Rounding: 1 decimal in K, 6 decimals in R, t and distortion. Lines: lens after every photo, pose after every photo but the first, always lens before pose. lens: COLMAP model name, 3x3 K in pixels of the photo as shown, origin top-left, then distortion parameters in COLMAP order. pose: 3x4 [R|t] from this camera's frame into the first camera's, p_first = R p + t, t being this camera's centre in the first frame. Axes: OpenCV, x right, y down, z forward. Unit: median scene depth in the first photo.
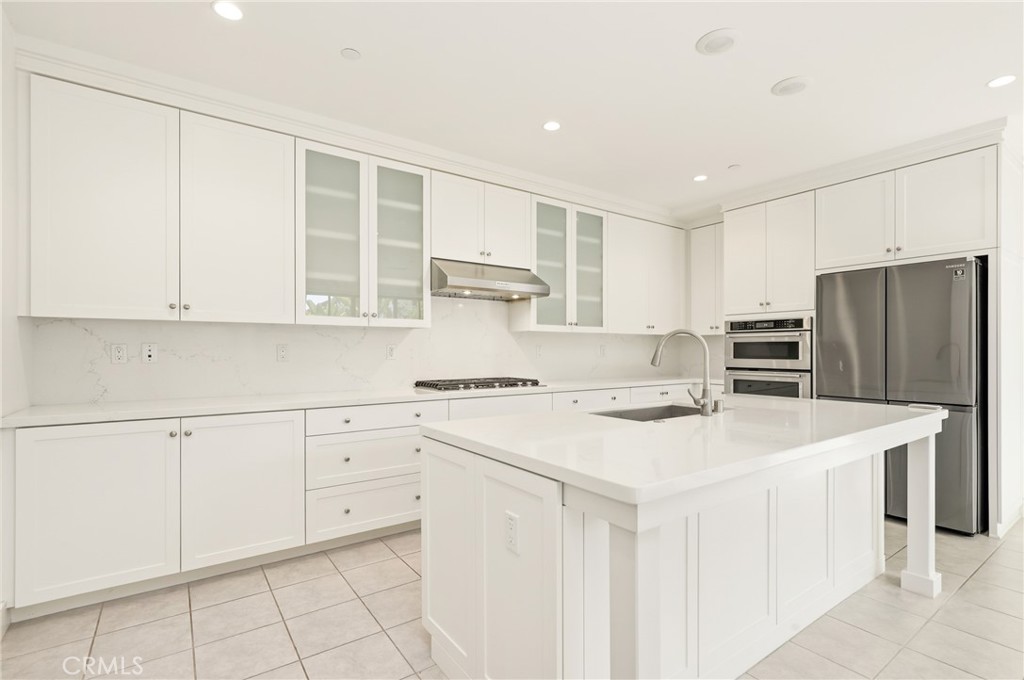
lens RADIAL K [[470.5, 0, 511.0], [0, 470.5, 349.4], [0, 0, 1]] dist [-0.000084, -0.000212]
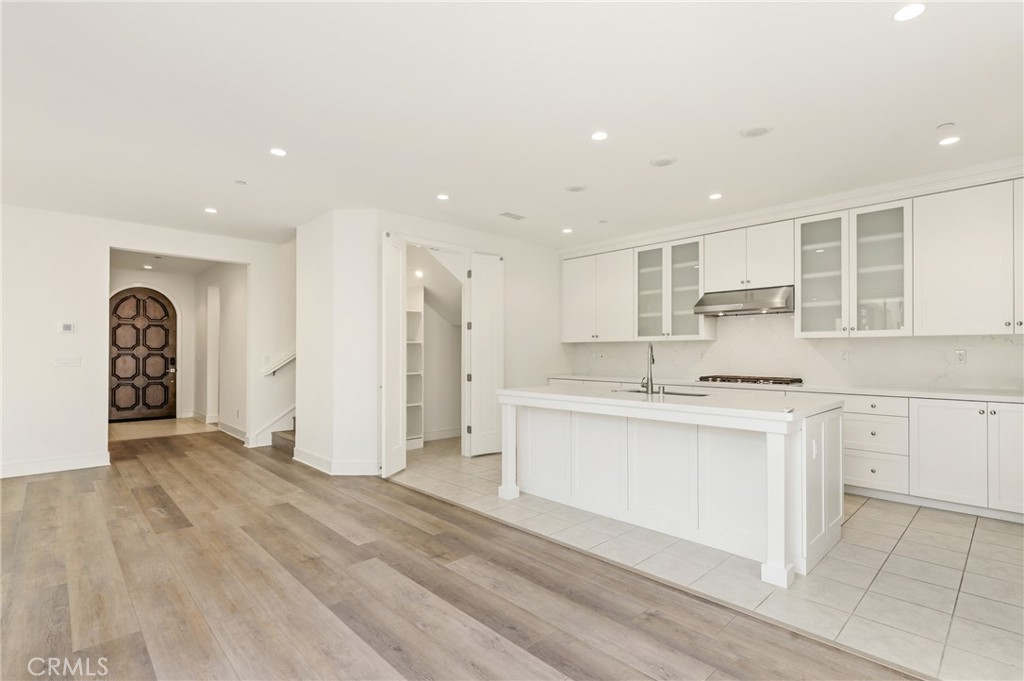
lens RADIAL K [[464.1, 0, 515.6], [0, 464.1, 348.8], [0, 0, 1]] dist [-0.003096, -0.000553]
pose [[0.159274, -0.009104, -0.987192, 1.124981], [0.000159, 0.999958, -0.009196, -0.002804], [0.987234, 0.001308, 0.159269, 0.152535]]
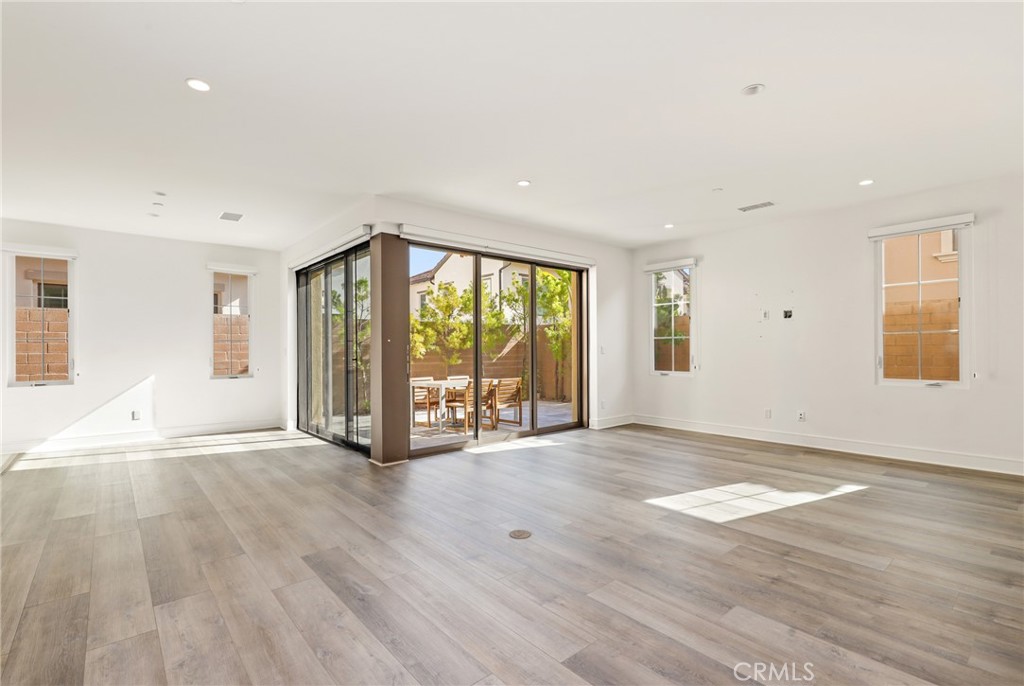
lens RADIAL K [[483.6, 0, 523.4], [0, 483.6, 343.7], [0, 0, 1]] dist [-0.000168, 0.000137]
pose [[-0.089247, 0.011943, 0.995938, -0.548924], [0.005992, 0.999916, -0.011454, 0.012705], [-0.995991, 0.004945, -0.089311, -0.557891]]
